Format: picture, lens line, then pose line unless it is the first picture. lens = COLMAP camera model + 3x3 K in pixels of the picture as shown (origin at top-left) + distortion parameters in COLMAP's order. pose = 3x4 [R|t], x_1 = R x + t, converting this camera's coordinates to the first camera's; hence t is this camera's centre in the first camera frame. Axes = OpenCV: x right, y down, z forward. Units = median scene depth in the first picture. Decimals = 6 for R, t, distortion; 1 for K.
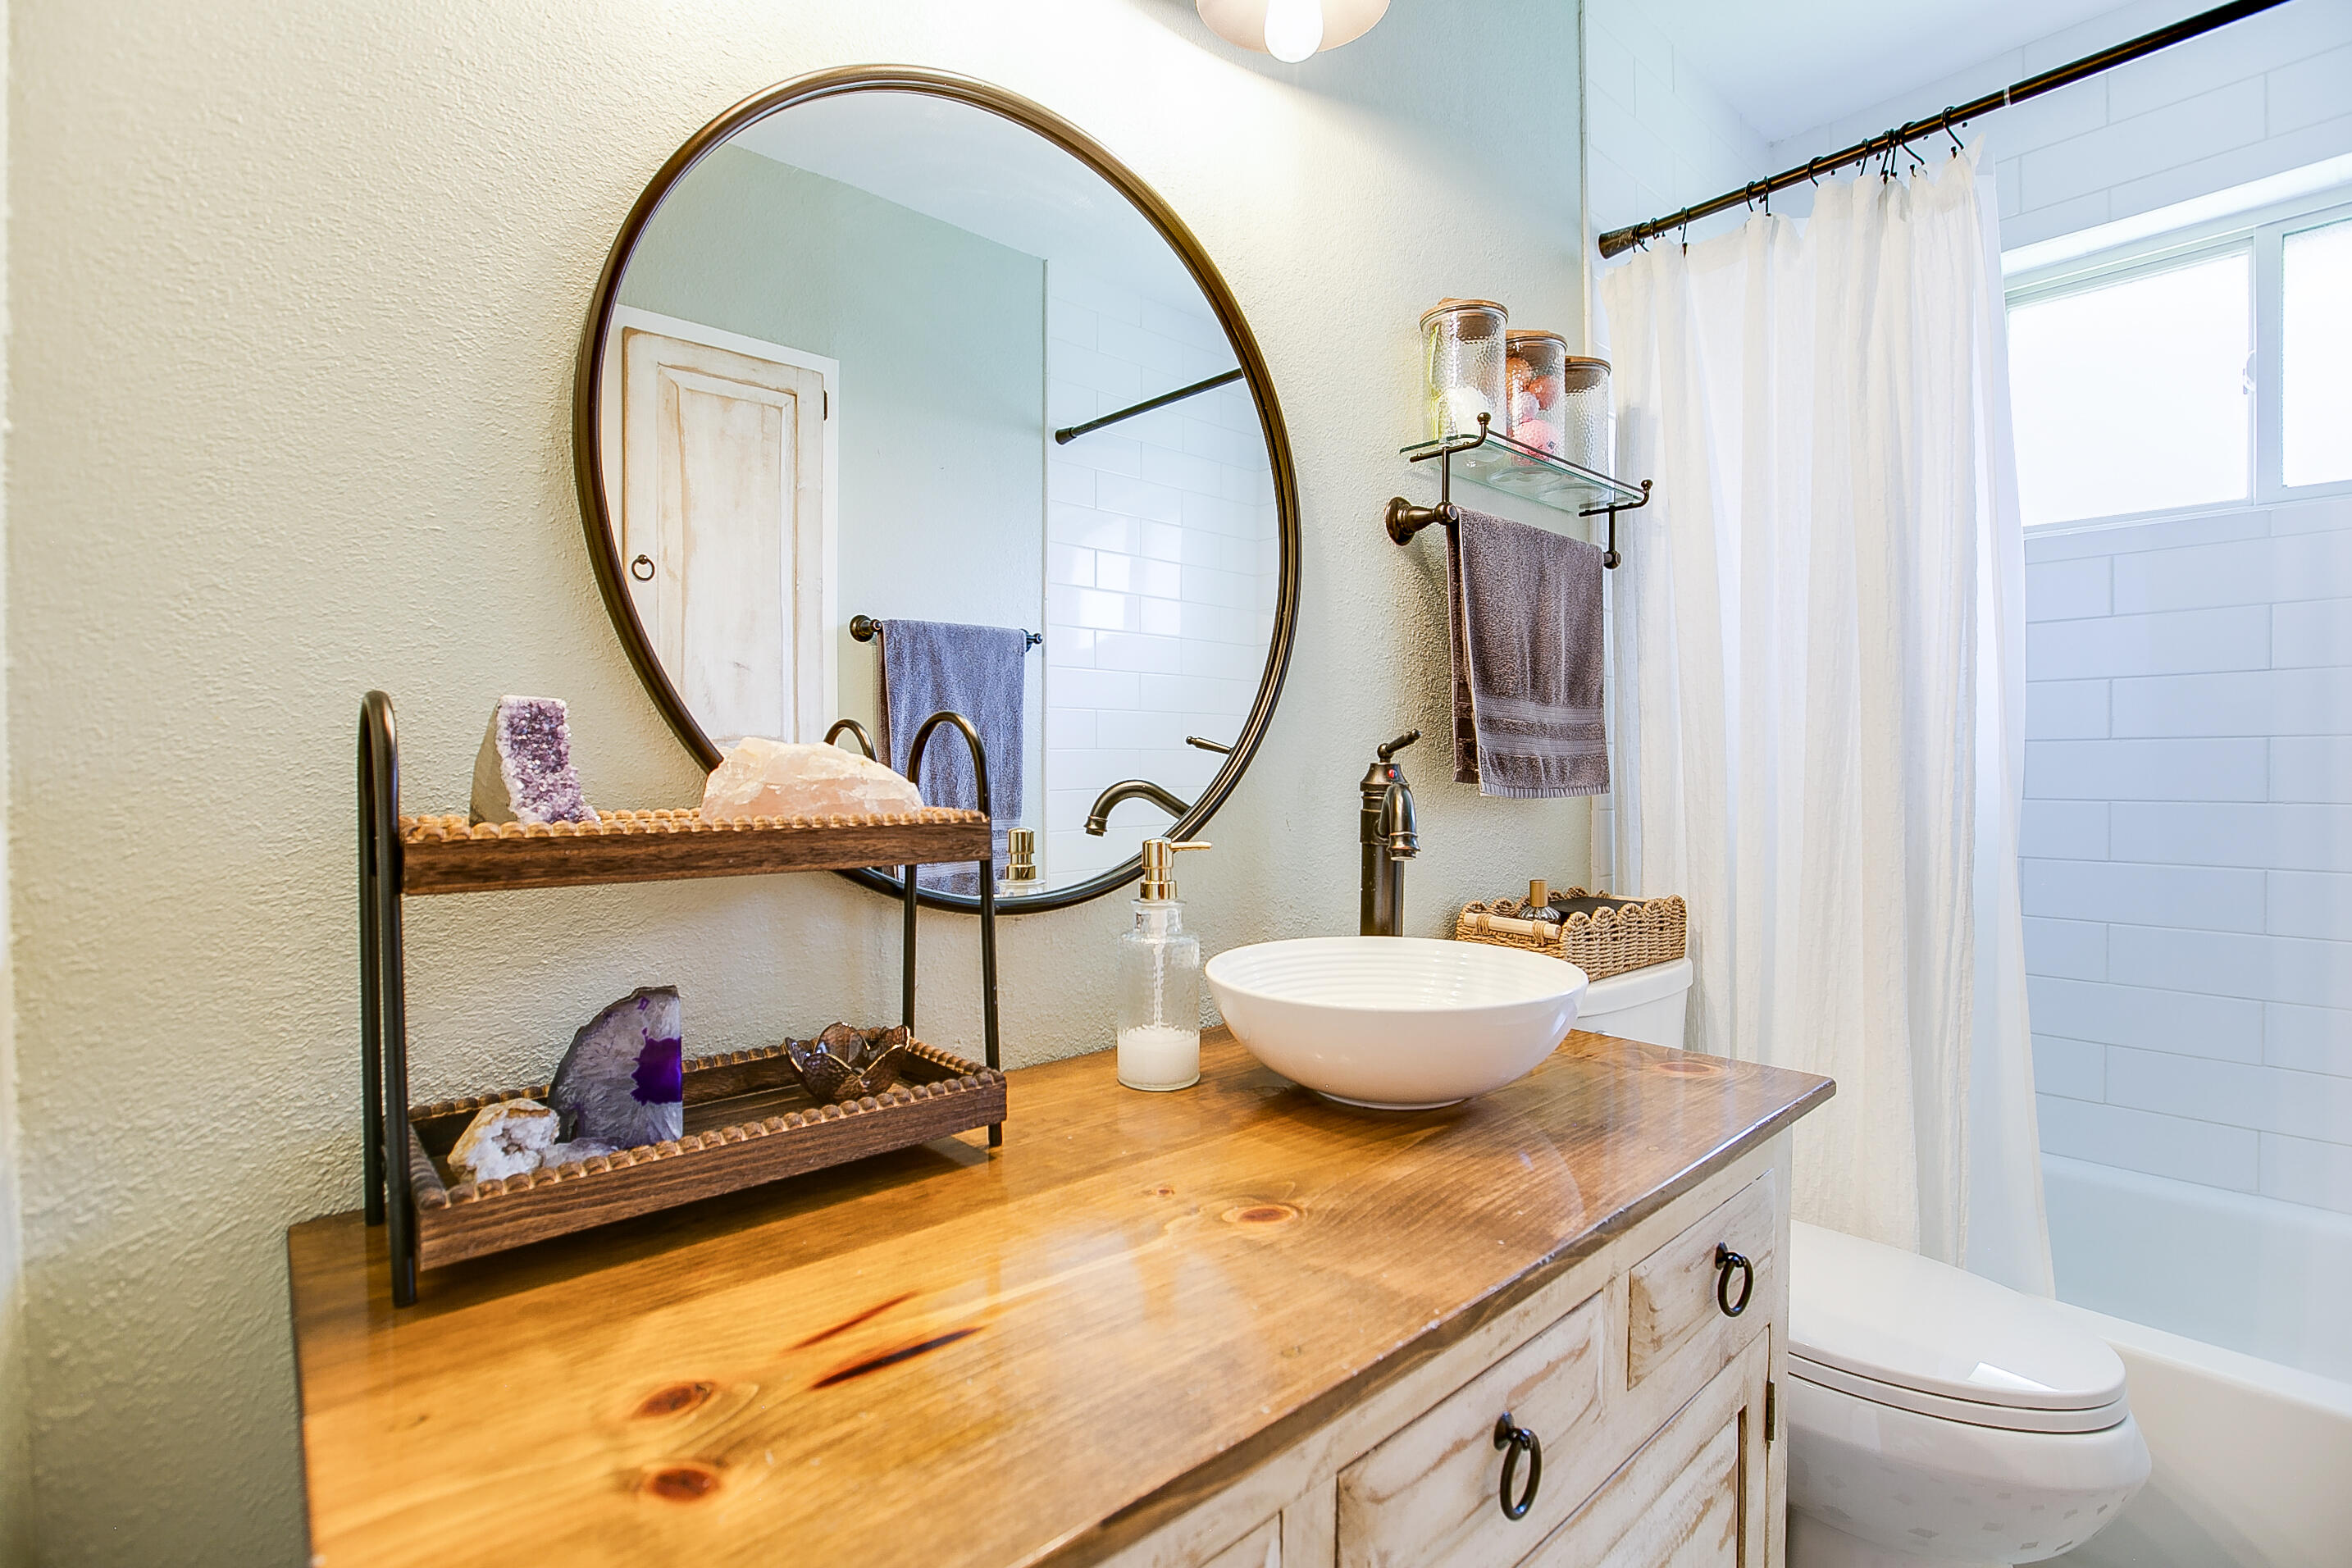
lens RADIAL K [[1075.3, 0, 1173.4], [0, 1075.3, 779.6], [0, 0, 1]] dist [-0.048851, 0.016982]
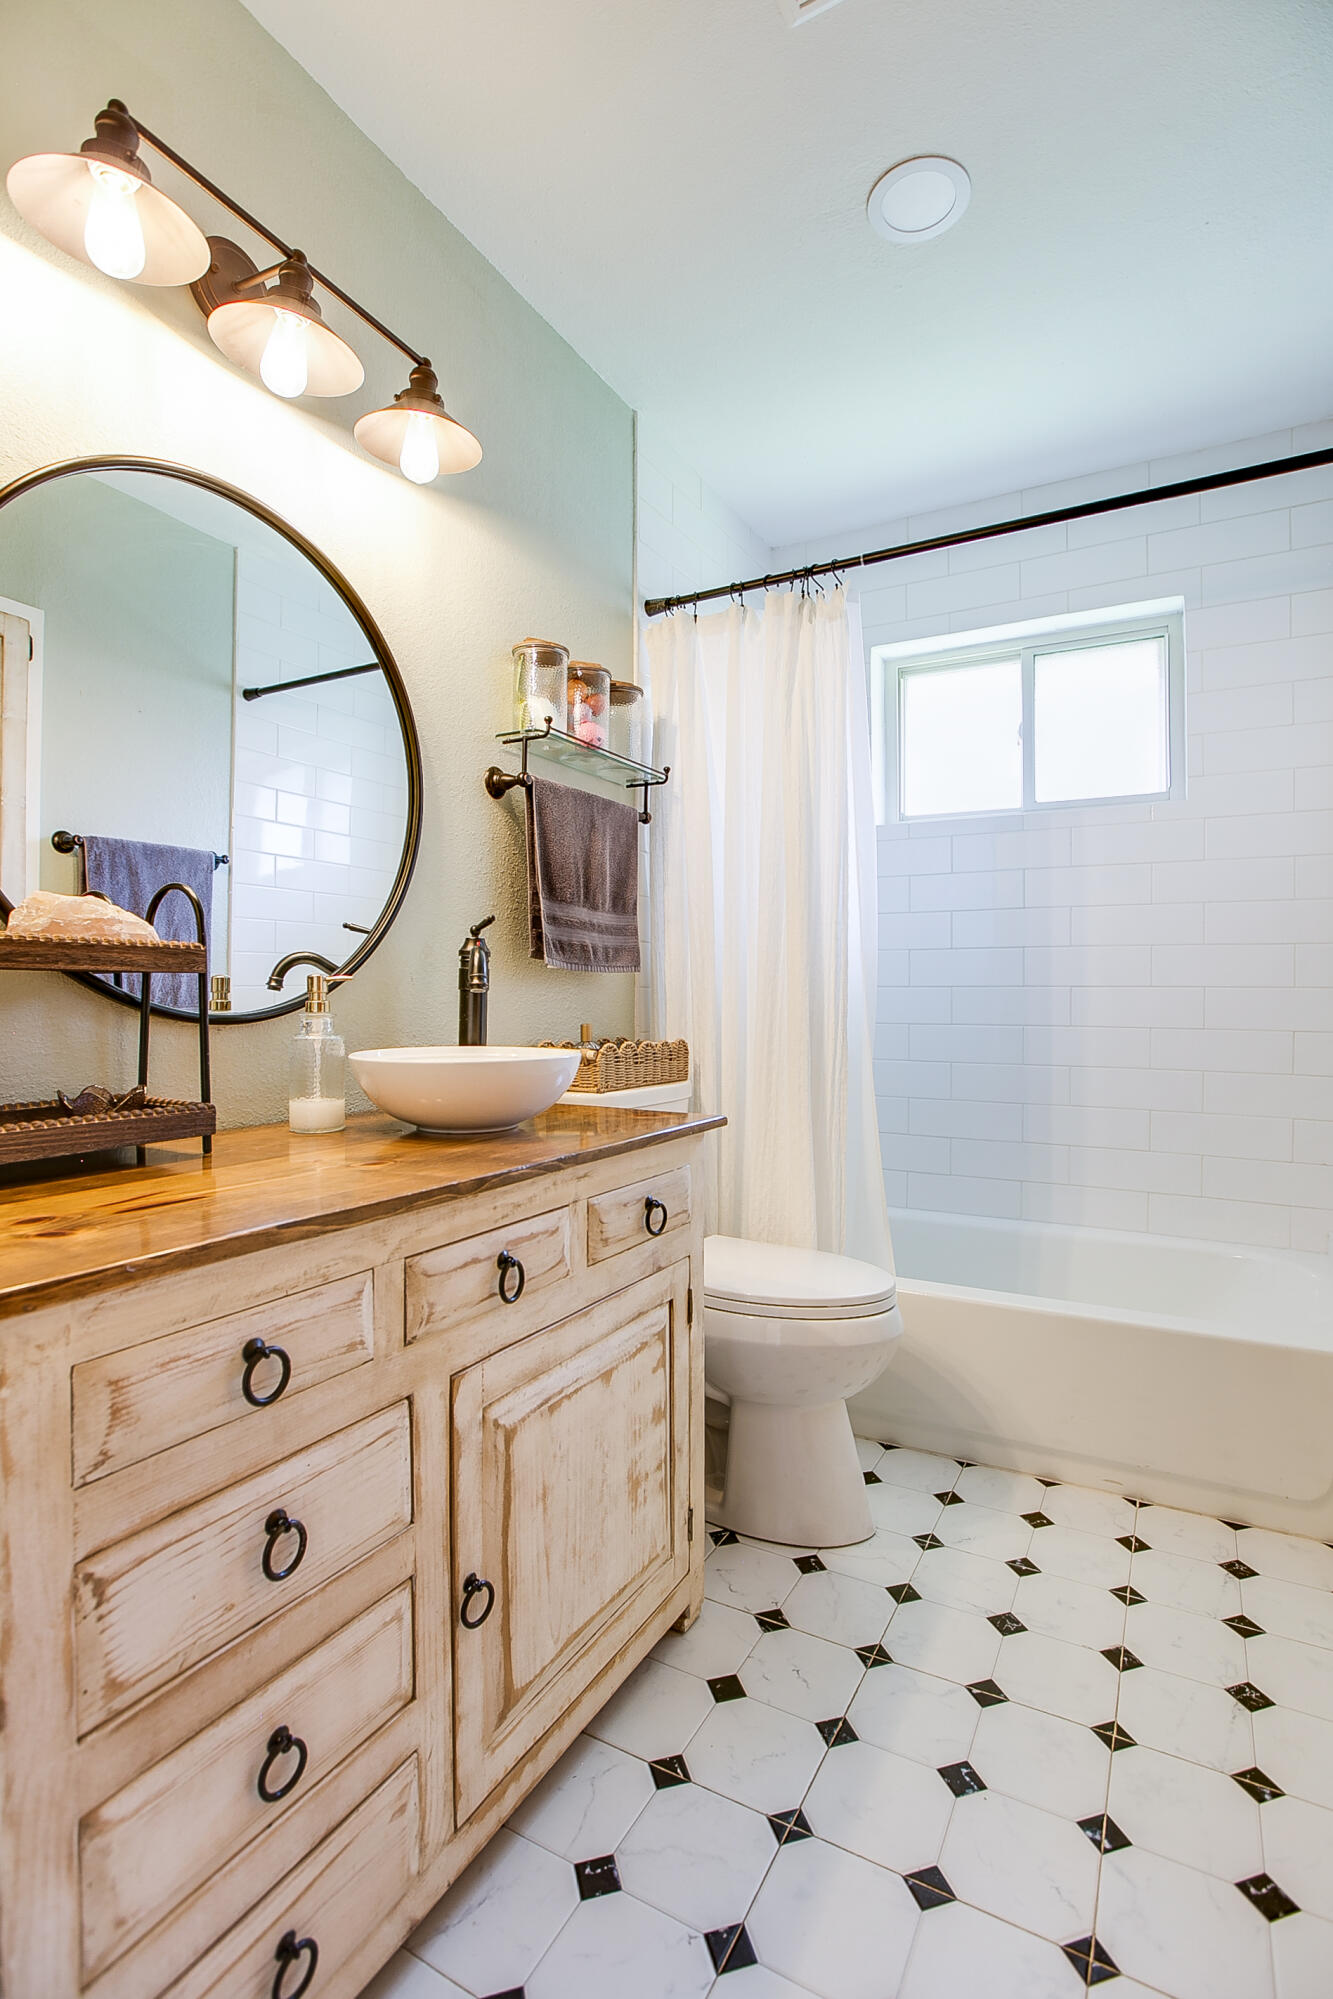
lens RADIAL K [[931.8, 0, 670.2], [0, 931.8, 992.2], [0, 0, 1]] dist [-0.051934, 0.001147]
pose [[0.945005, 0.006023, 0.327002, 0.021108], [-0.001566, 0.999902, -0.013892, 0.068510], [-0.327053, 0.012616, 0.944922, -0.299583]]
